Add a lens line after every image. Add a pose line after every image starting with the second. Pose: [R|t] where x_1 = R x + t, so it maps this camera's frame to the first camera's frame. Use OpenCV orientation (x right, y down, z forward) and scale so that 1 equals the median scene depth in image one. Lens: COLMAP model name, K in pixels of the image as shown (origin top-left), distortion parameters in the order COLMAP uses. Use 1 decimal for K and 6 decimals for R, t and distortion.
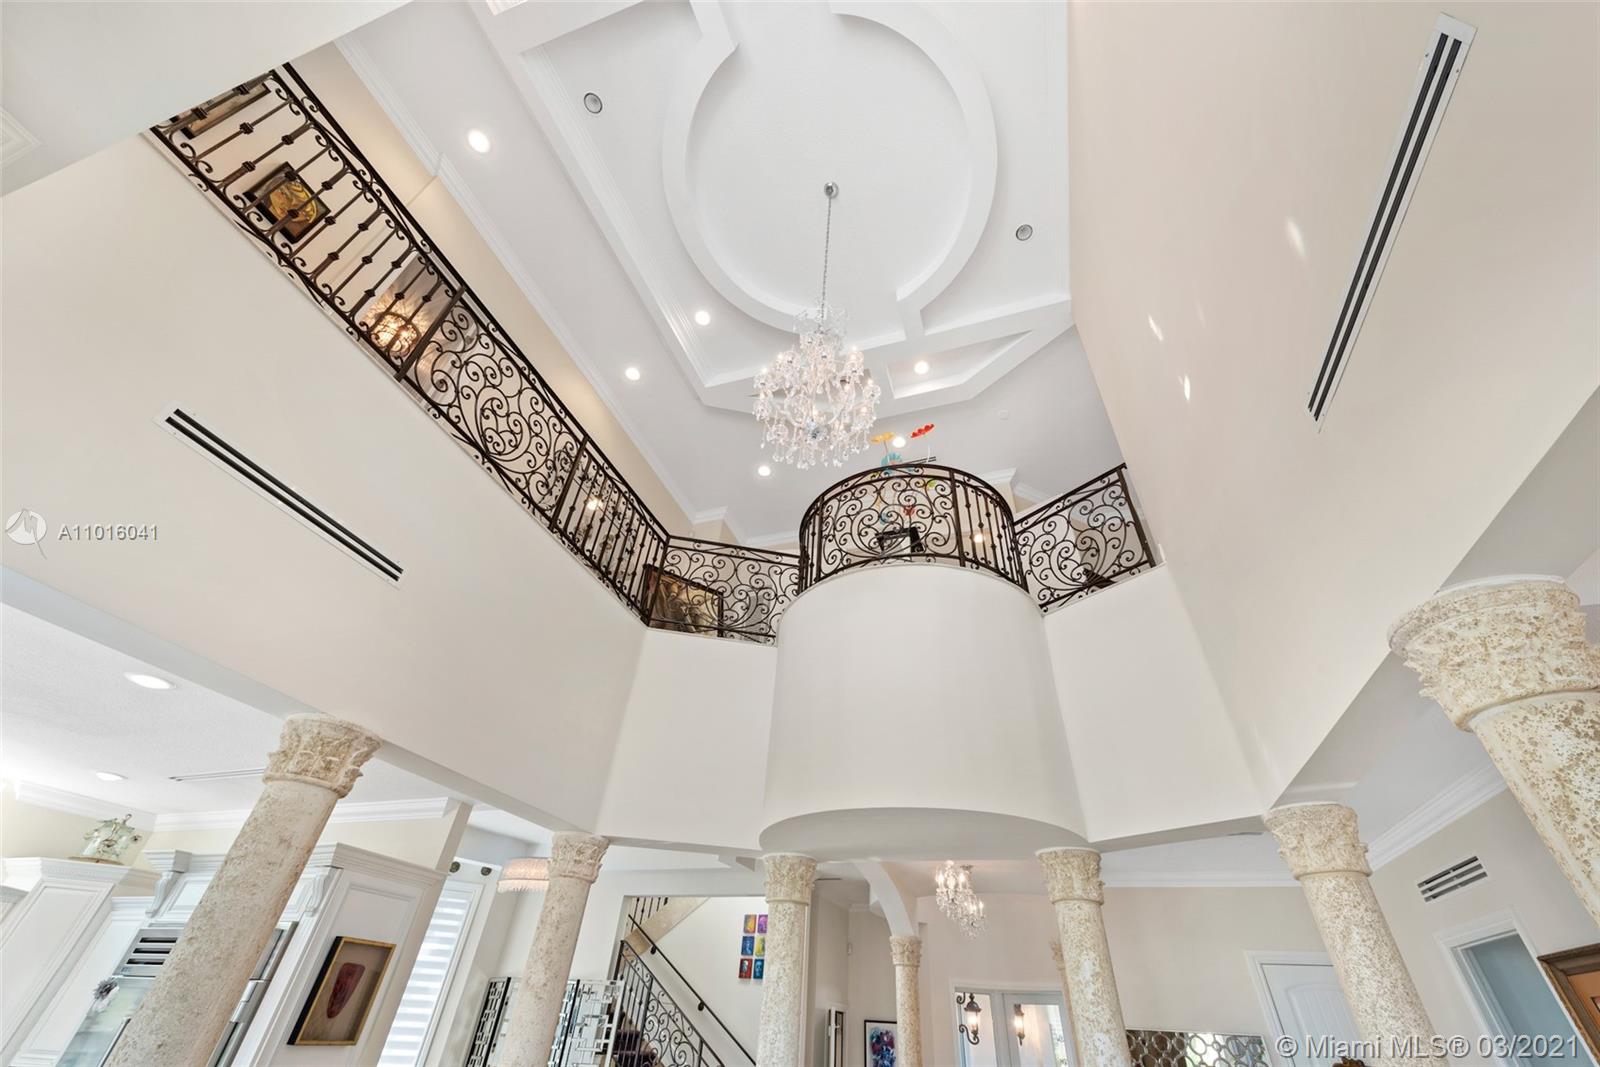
lens RADIAL K [[629.2, 0, 814.5], [0, 629.2, 531.6], [0, 0, 1]] dist [0.014387, -0.000624]
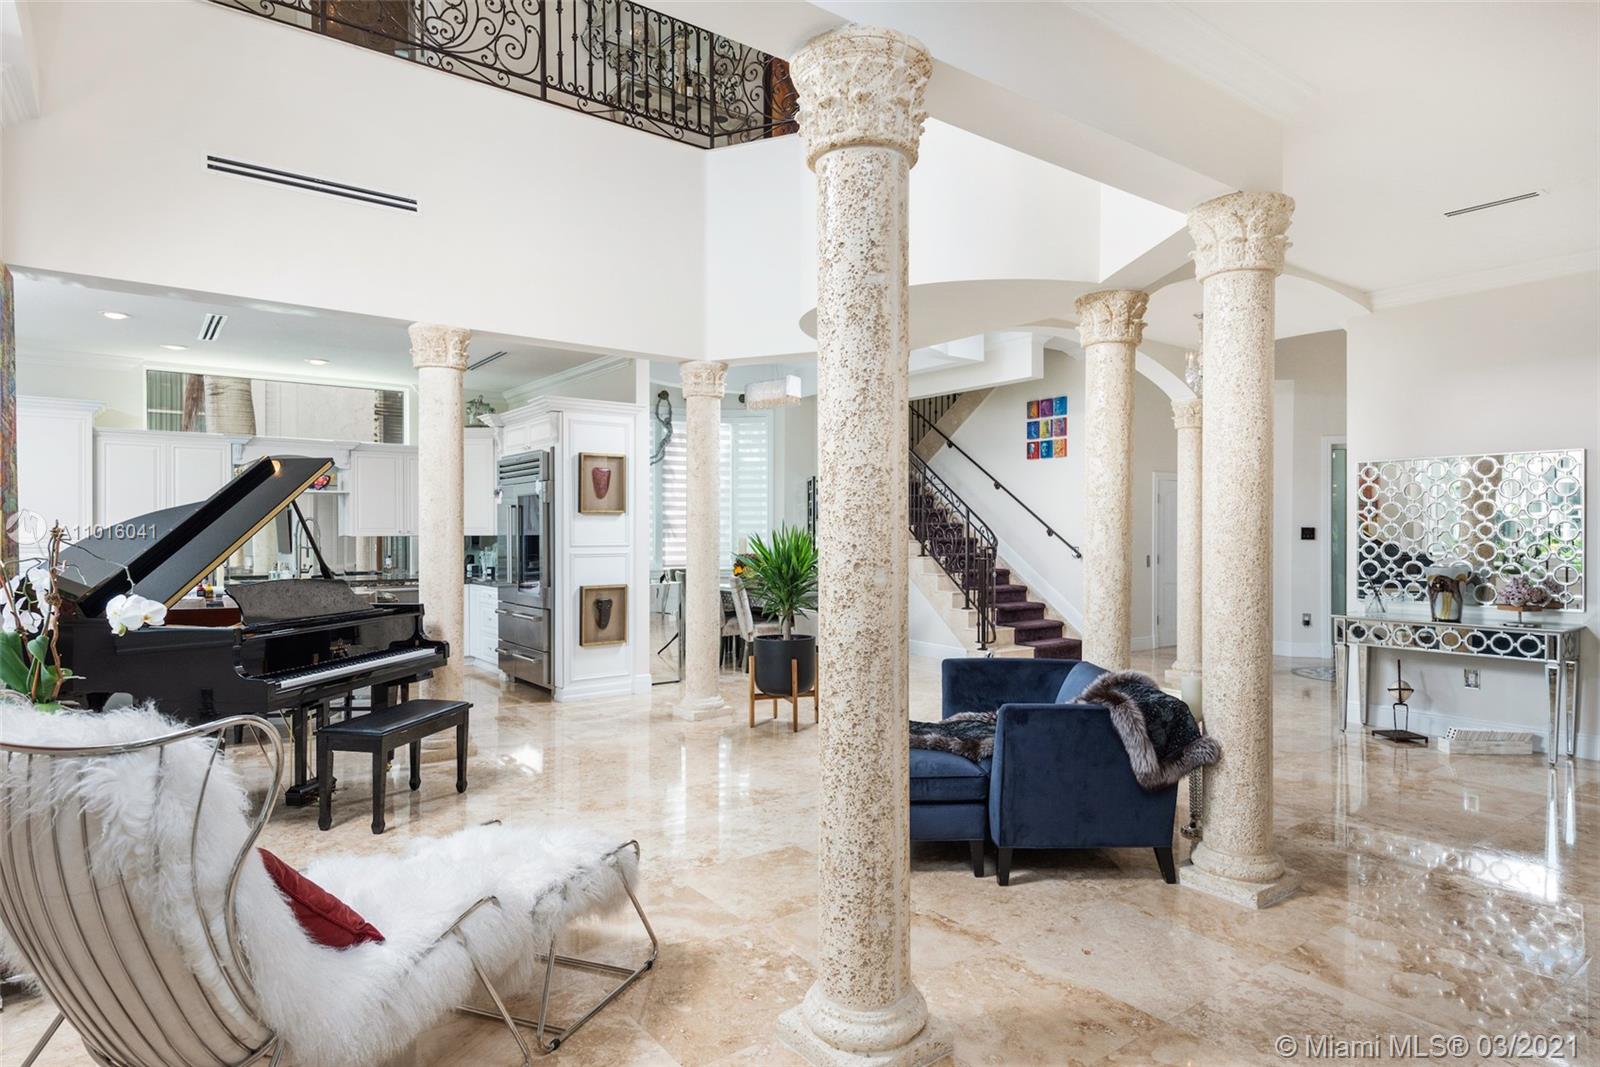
lens RADIAL K [[912.7, 0, 802.5], [0, 912.7, 535.1], [0, 0, 1]] dist [0.016193, -0.001764]
pose [[0.815919, -0.043098, -0.576557, 0.718817], [0.389716, 0.777623, 0.493381, -0.015772], [0.427080, -0.627252, 0.651274, -0.182936]]
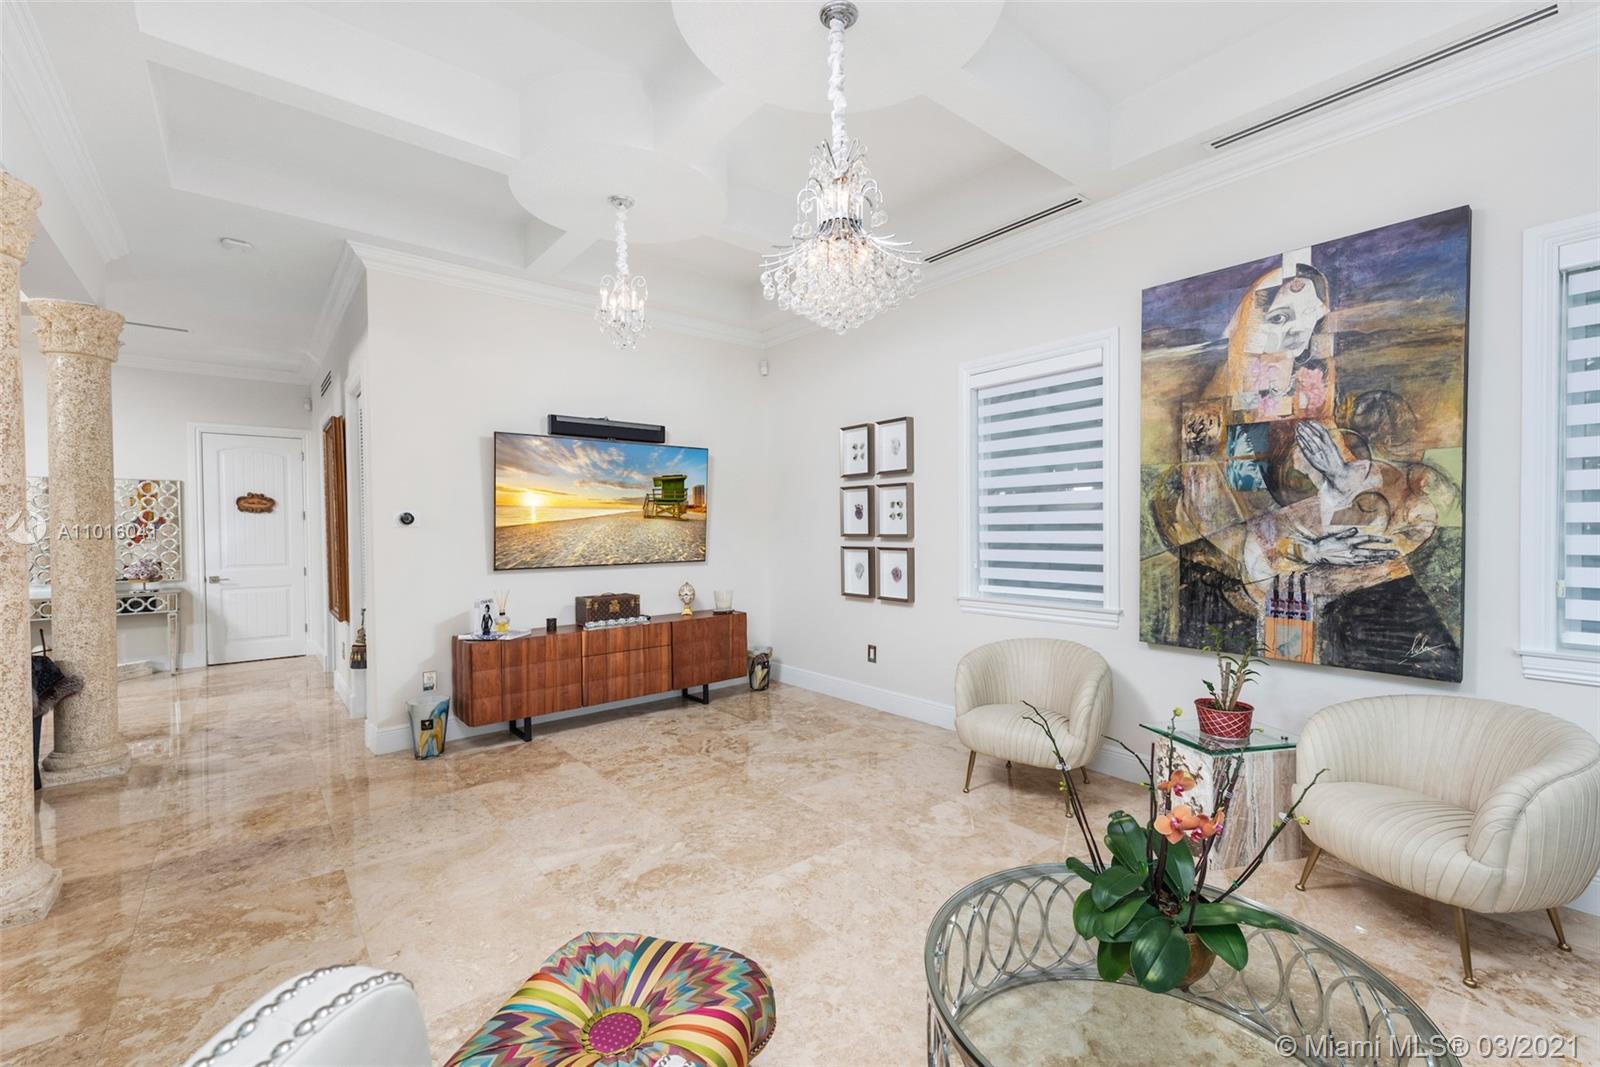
lens RADIAL K [[666.4, 0, 832.2], [0, 666.4, 536.4], [0, 0, 1]] dist [0.010506, -0.000253]
pose [[0.511865, -0.062063, 0.856821, 0.285733], [-0.512585, 0.778320, 0.362595, -0.296254], [-0.689384, -0.624793, 0.366582, -0.502553]]
